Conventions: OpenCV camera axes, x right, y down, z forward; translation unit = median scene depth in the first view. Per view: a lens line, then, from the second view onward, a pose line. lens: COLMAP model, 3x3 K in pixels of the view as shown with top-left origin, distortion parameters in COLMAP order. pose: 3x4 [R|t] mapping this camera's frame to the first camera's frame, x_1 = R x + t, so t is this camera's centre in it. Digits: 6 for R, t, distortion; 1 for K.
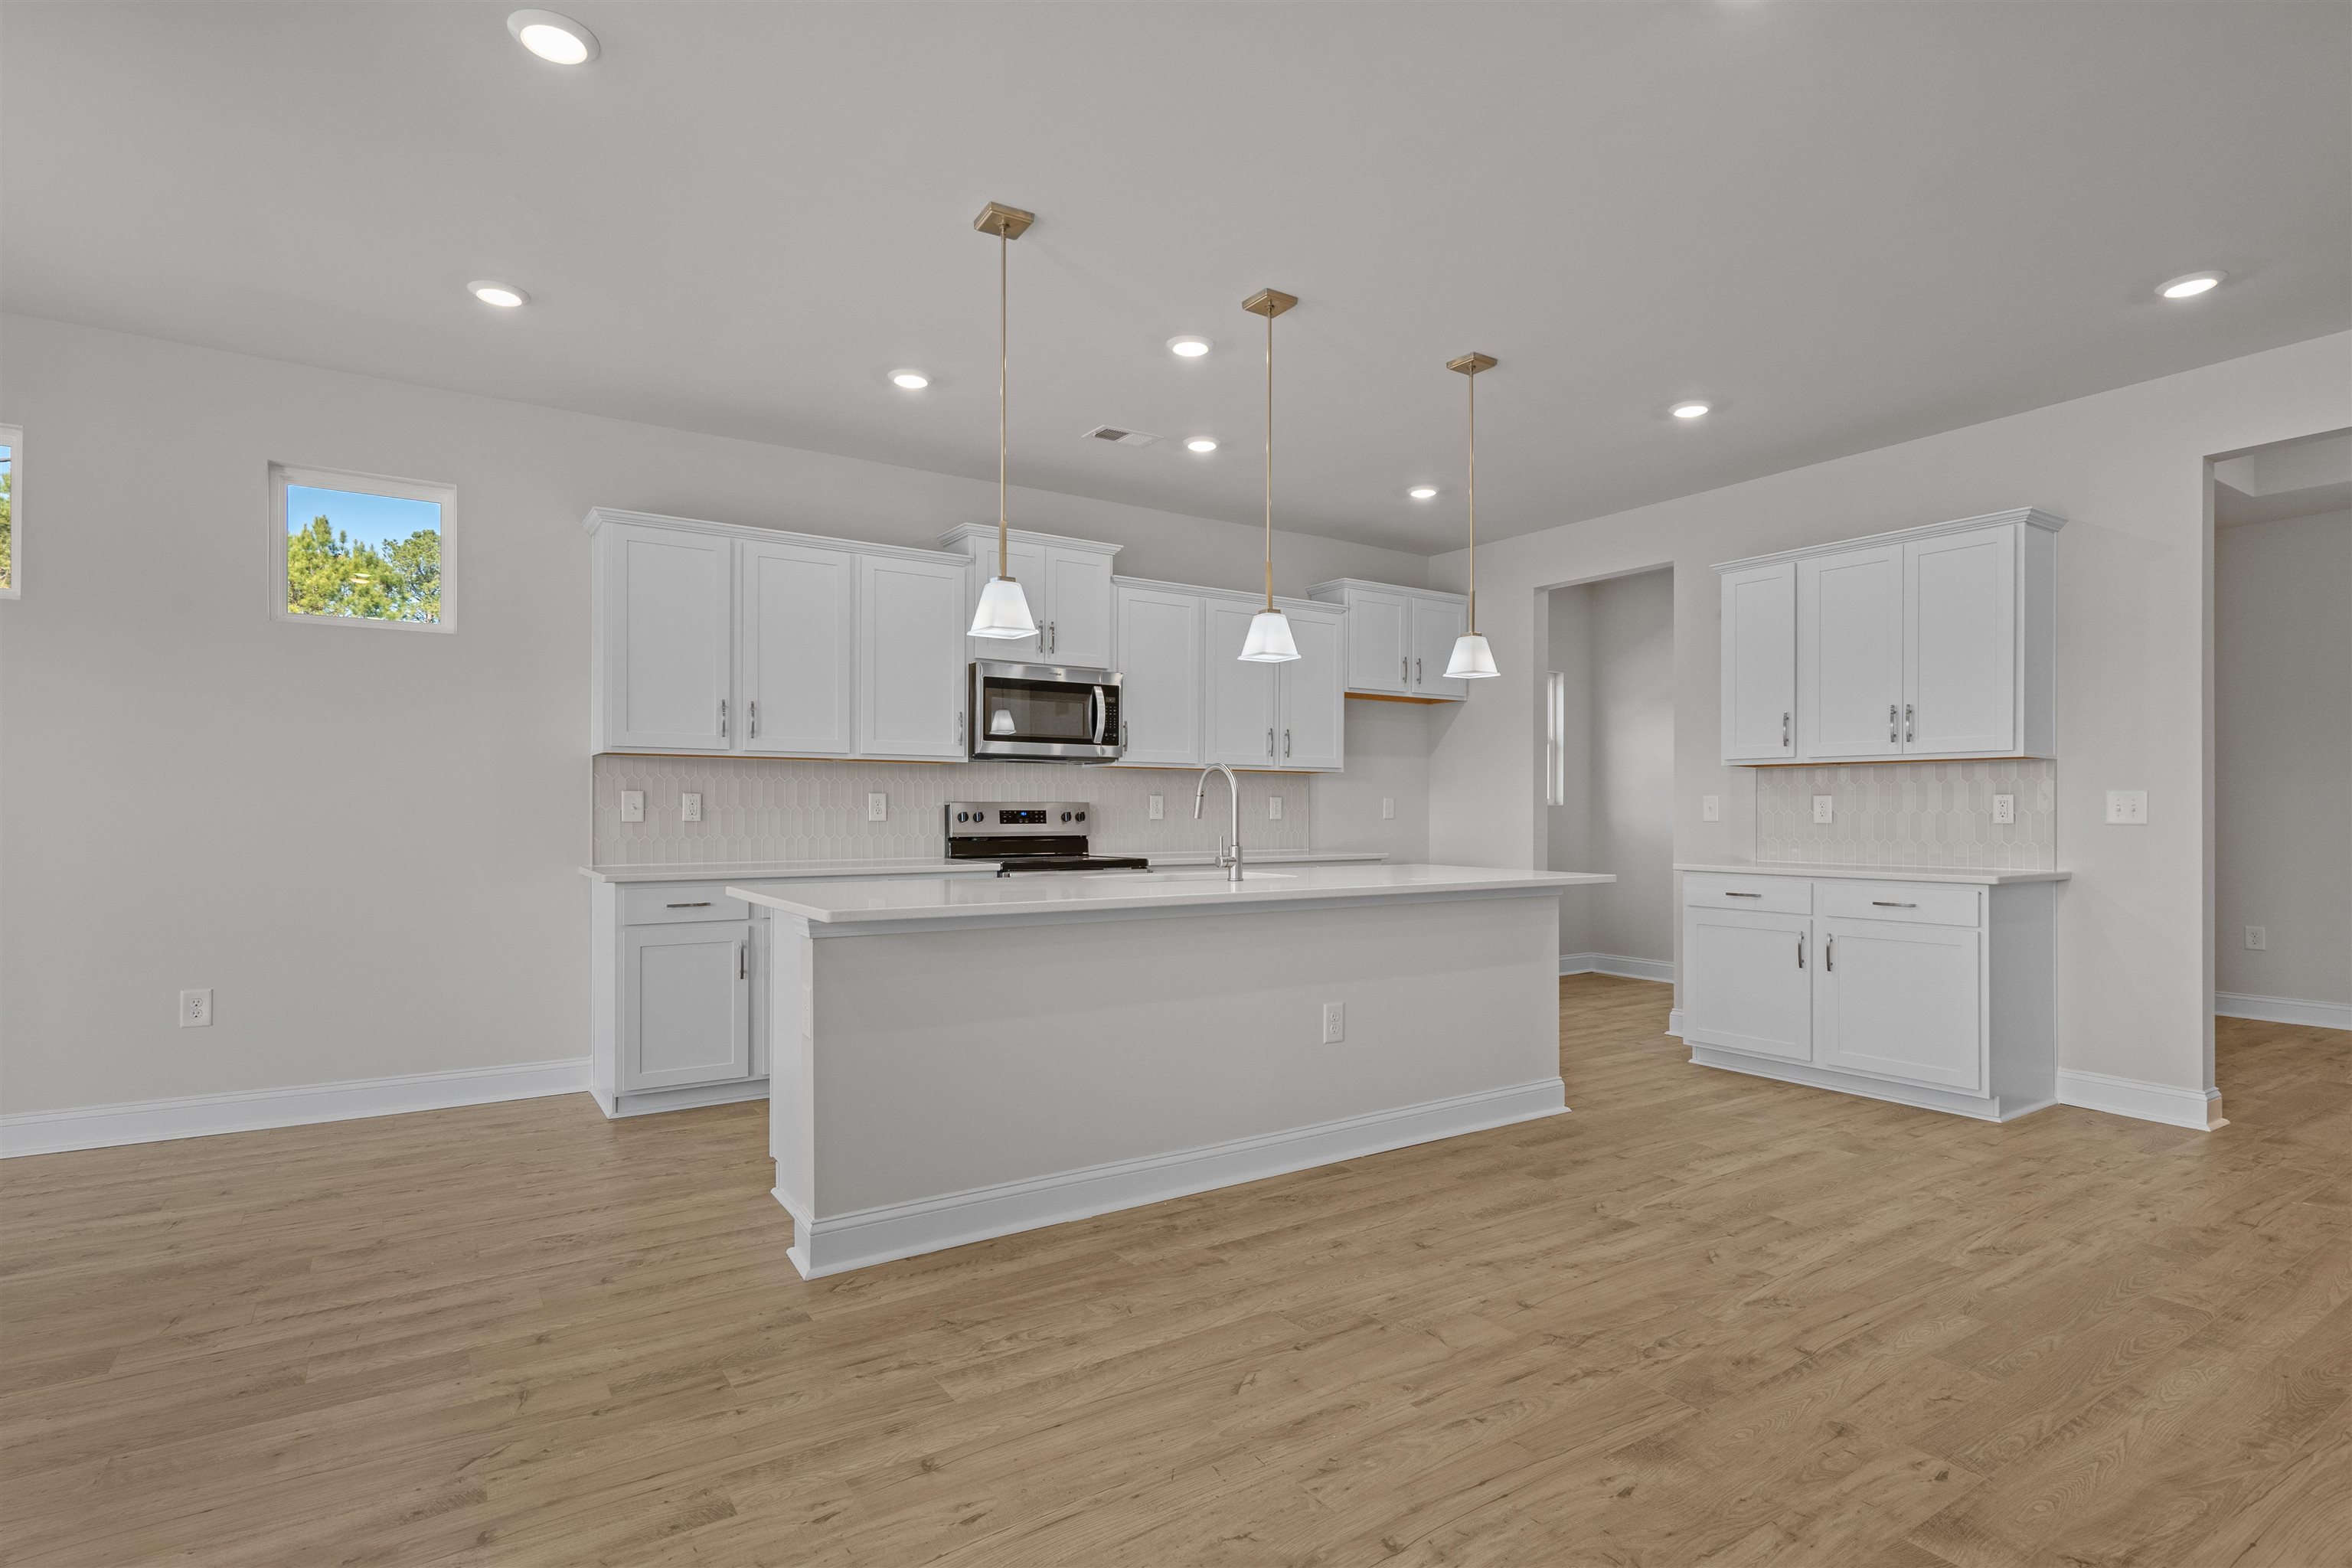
lens RADIAL K [[1148.5, 0, 1172.3], [0, 1148.5, 802.2], [0, 0, 1]] dist [-0.001958, -0.000298]
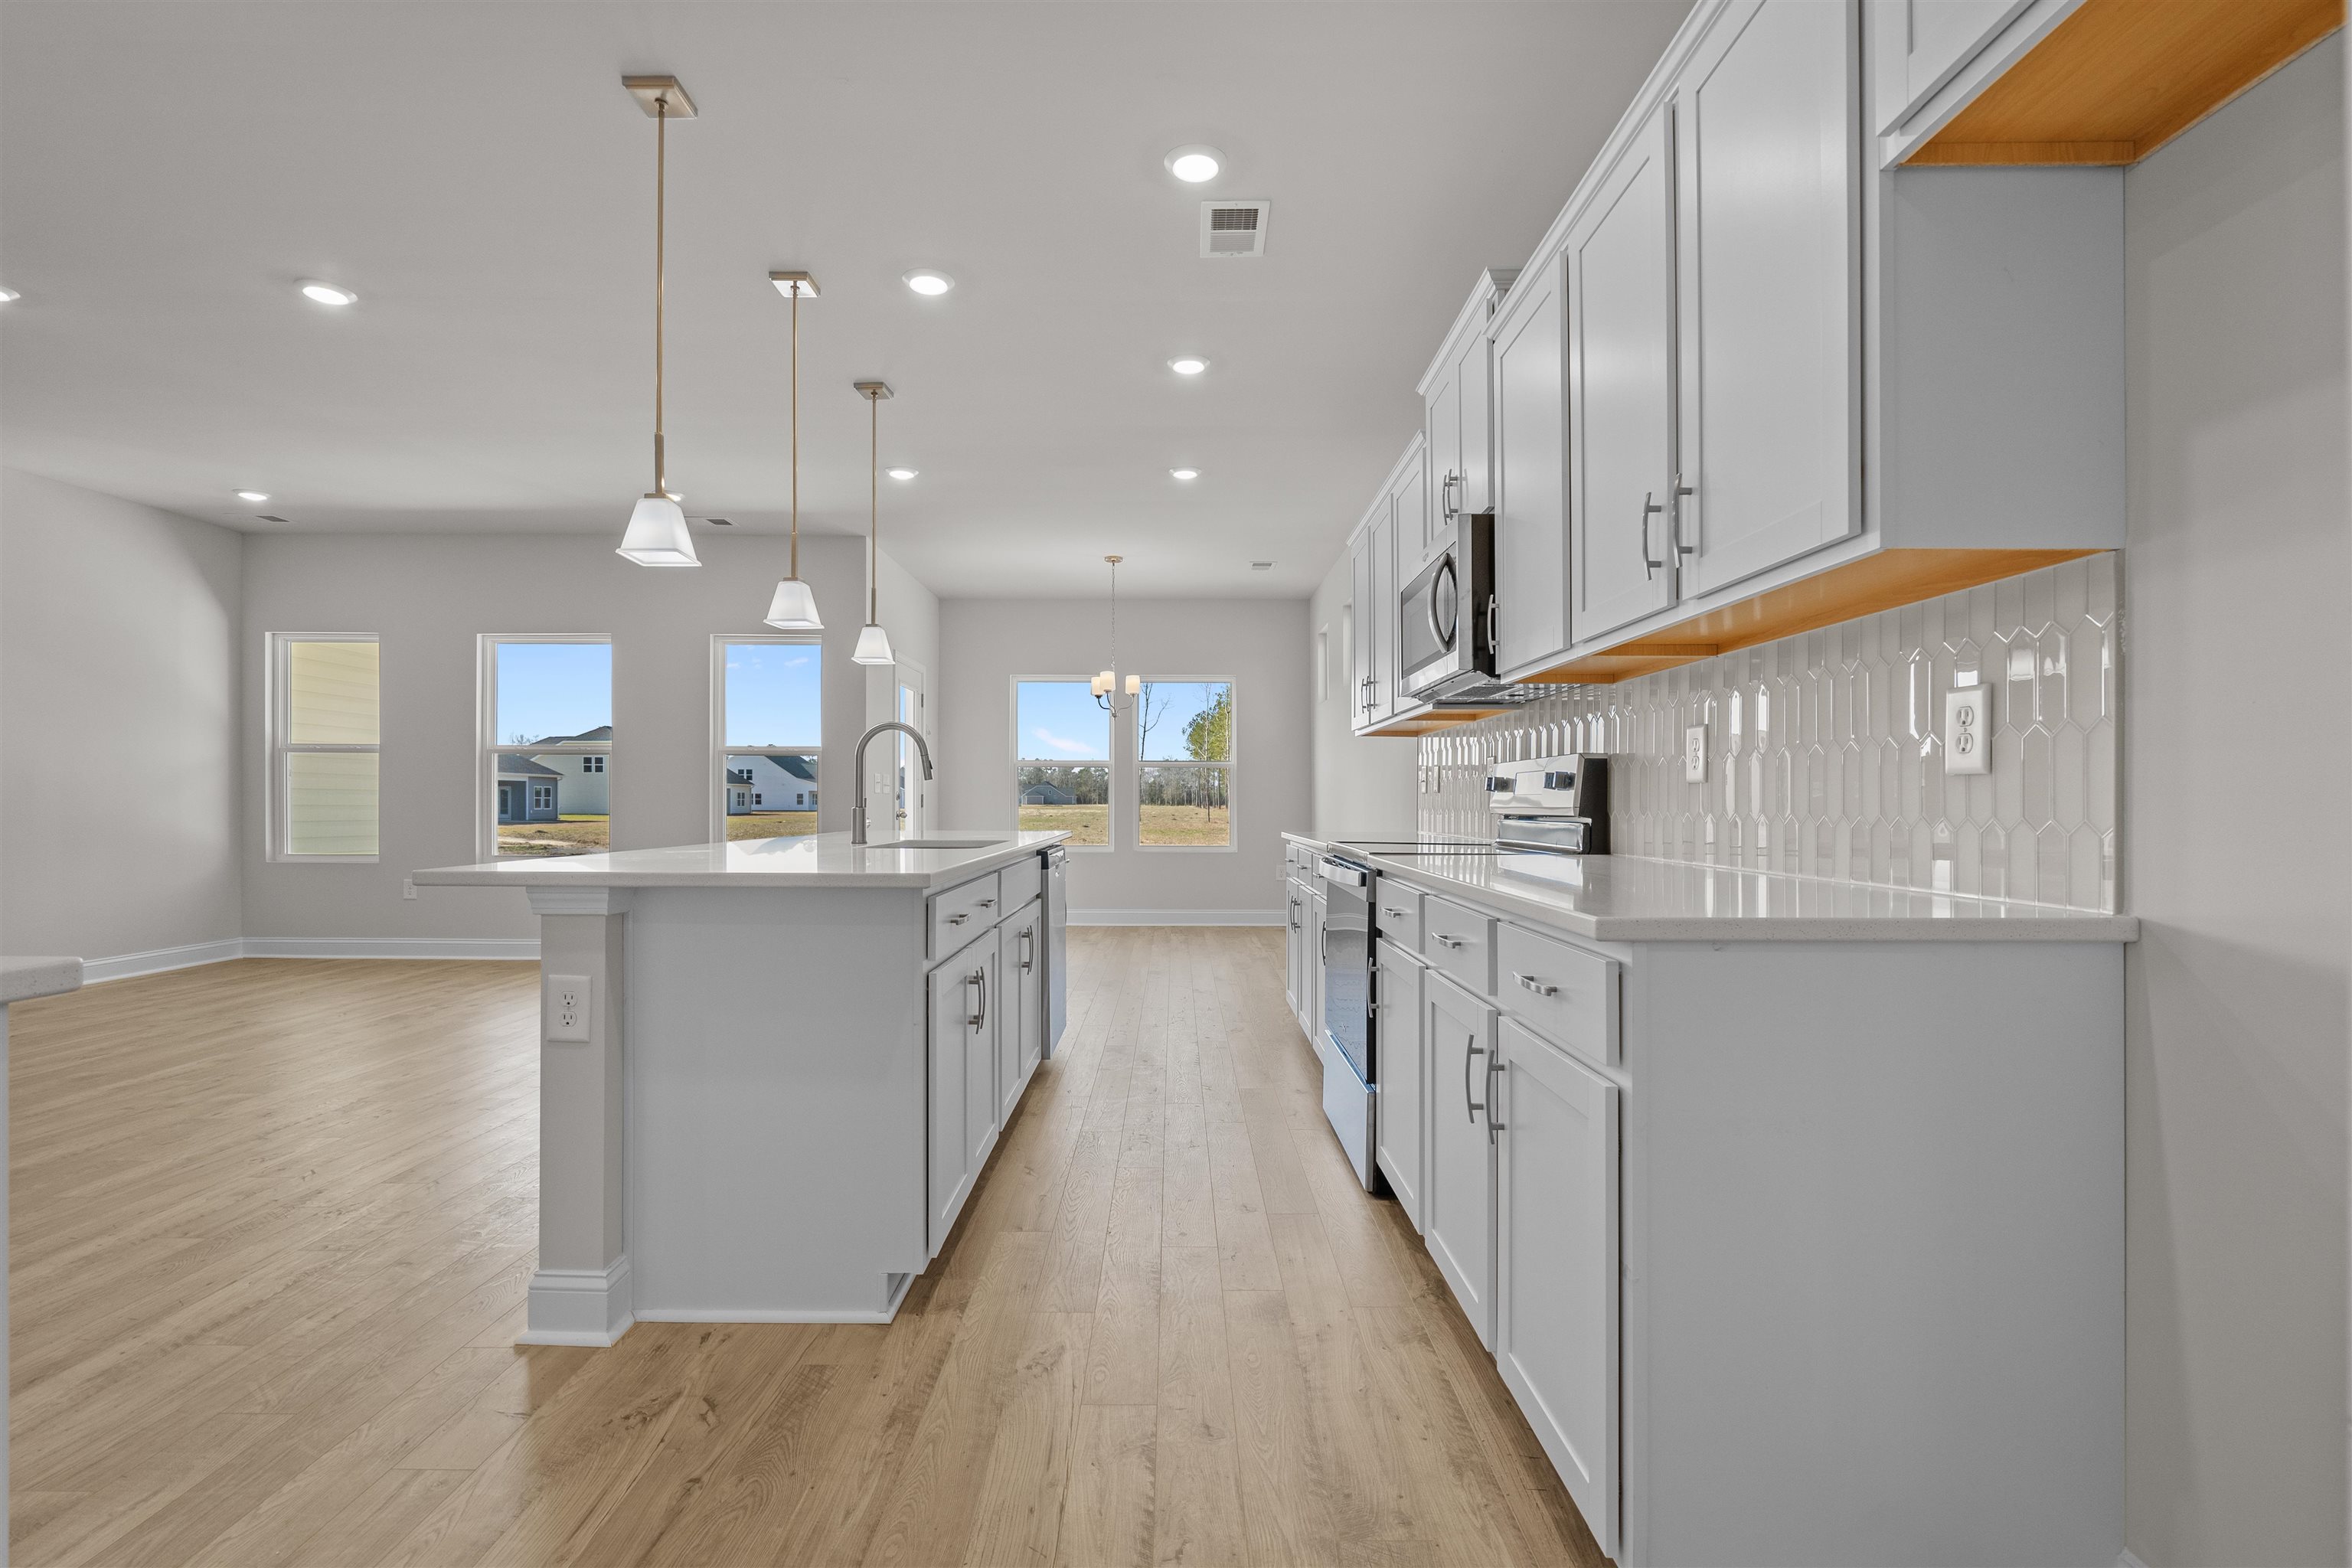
lens RADIAL K [[1070.4, 0, 1187.1], [0, 1070.4, 804.7], [0, 0, 1]] dist [-0.000350, 0.000211]
pose [[-0.544975, -0.000451, -0.838452, 0.598343], [-0.001387, 0.999999, 0.000363, 0.031739], [0.838451, 0.001361, -0.544975, 1.549985]]
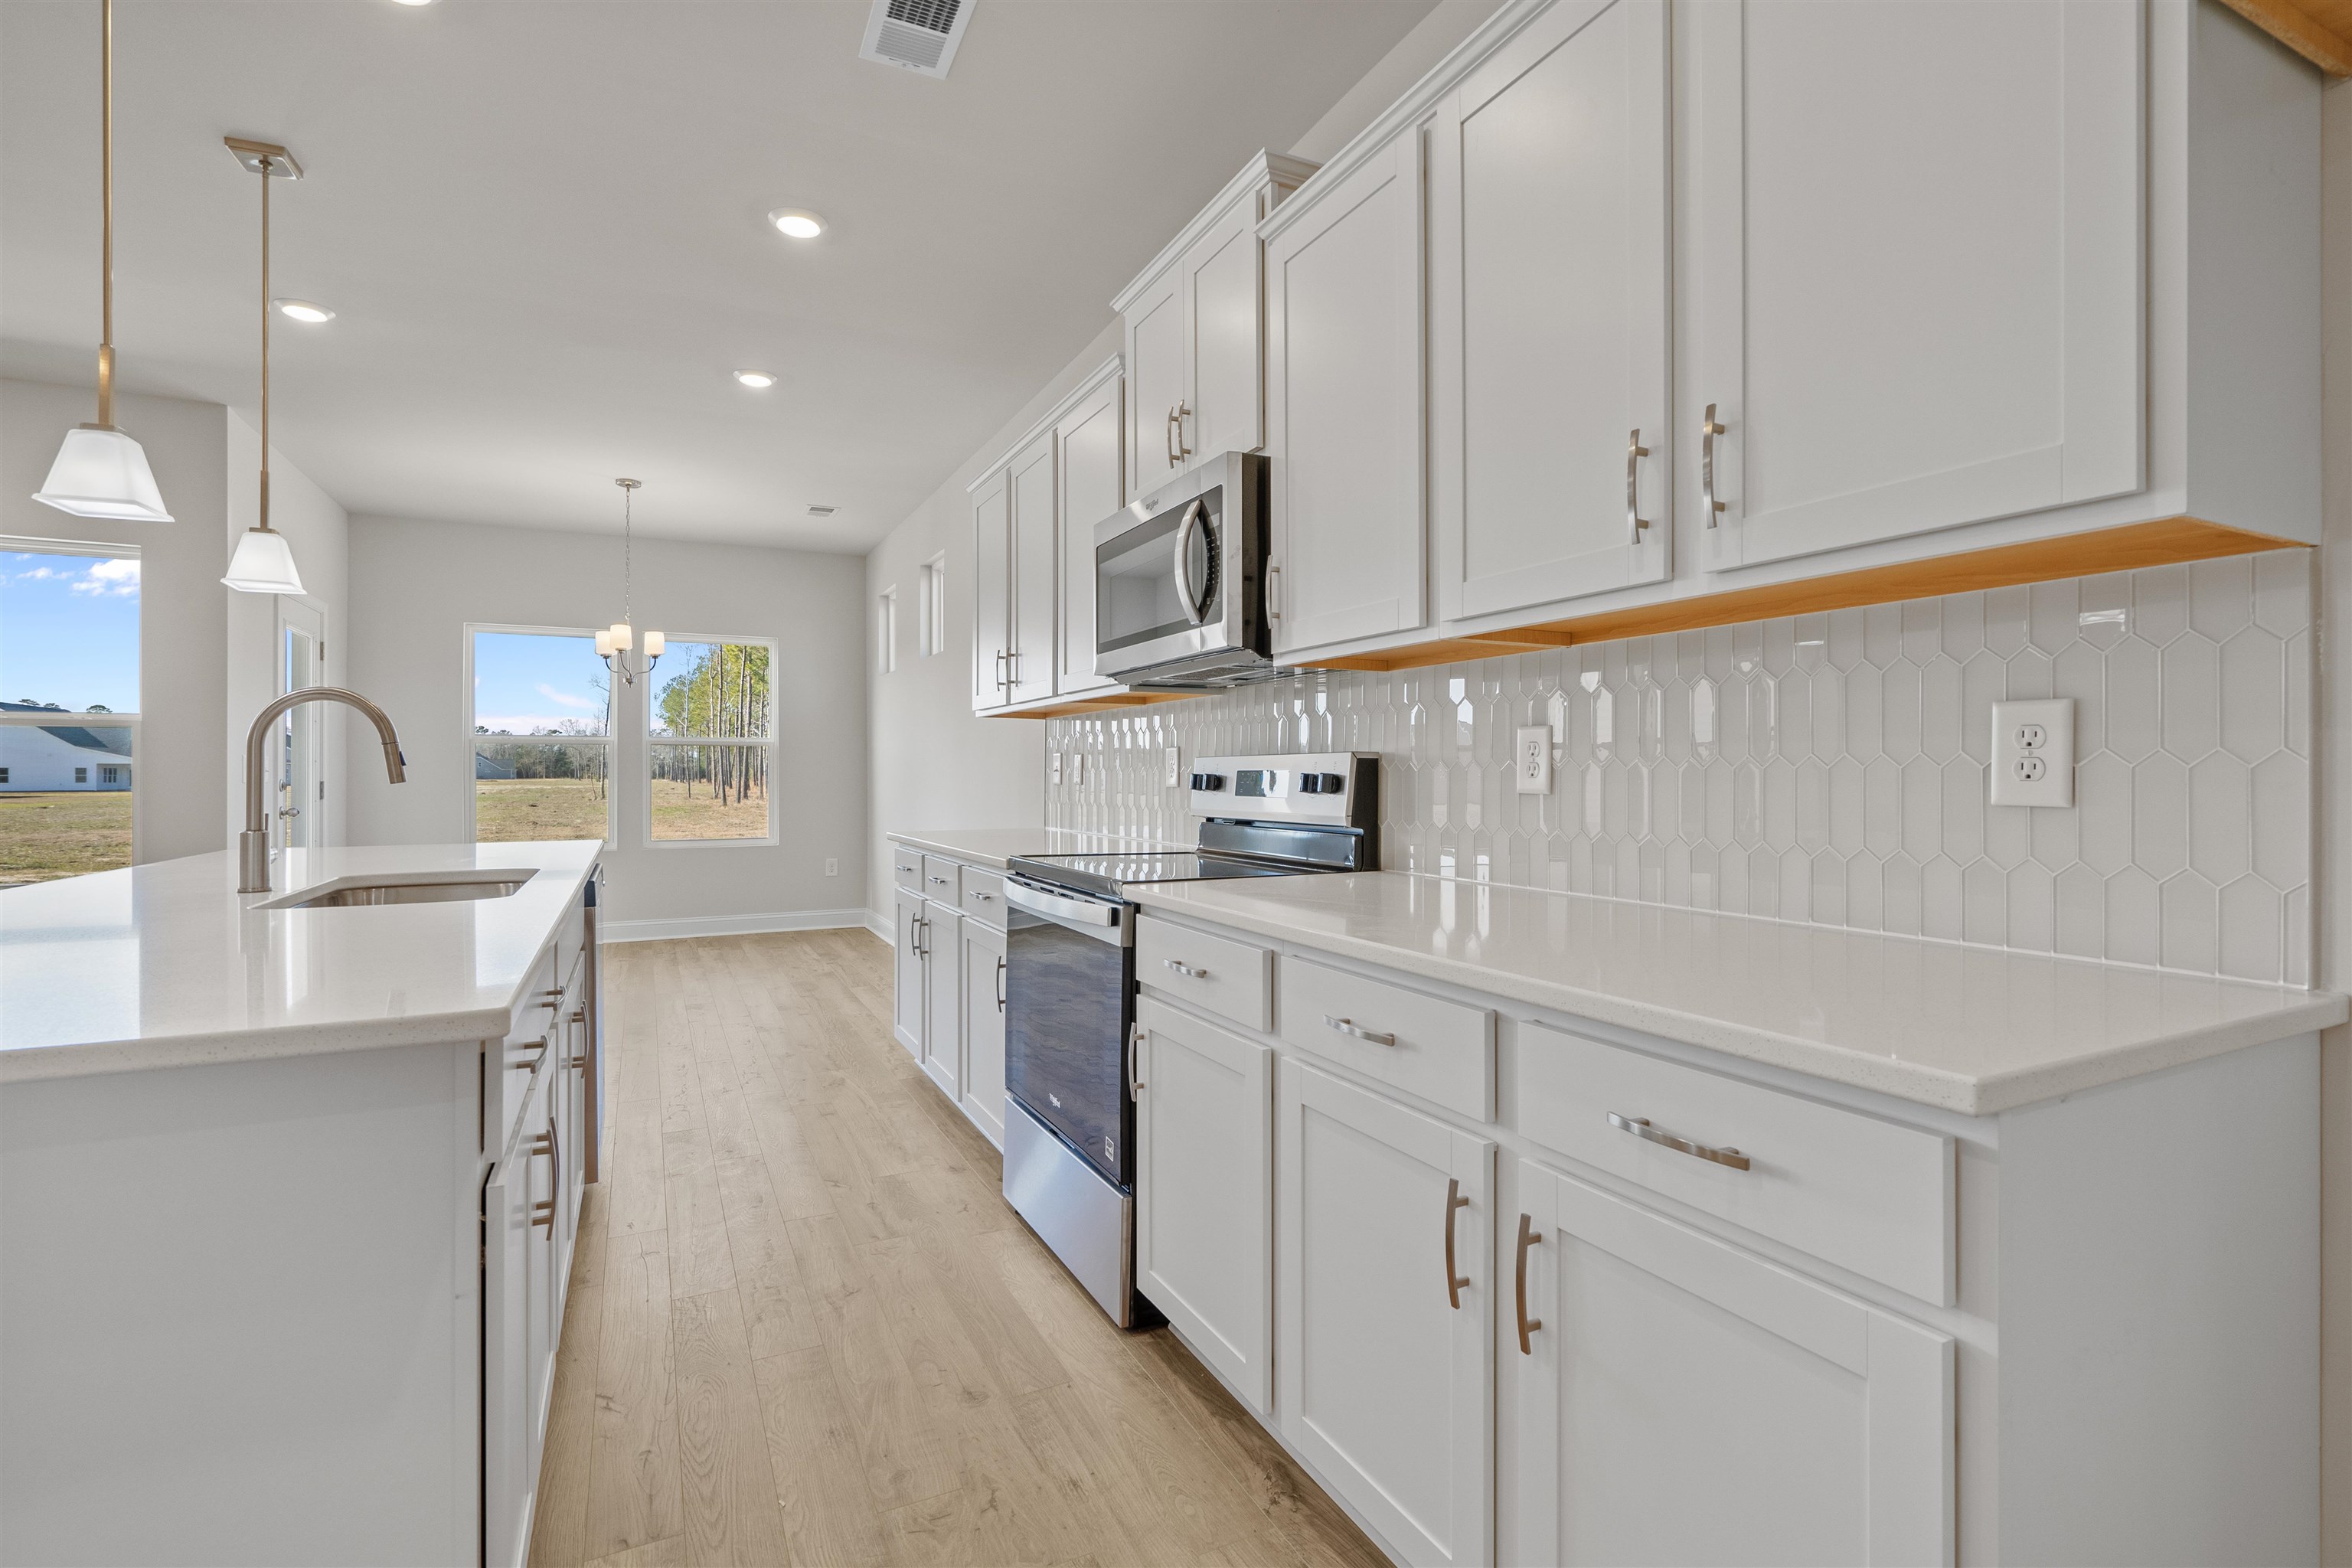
lens RADIAL K [[1070.4, 0, 1178.7], [0, 1070.4, 772.9], [0, 0, 1]] dist [-0.000350, 0.000211]
pose [[-0.124234, -0.002568, -0.992250, 0.477219], [0.003073, 0.999991, -0.002973, 0.011701], [0.992248, -0.003419, -0.124225, 1.370073]]
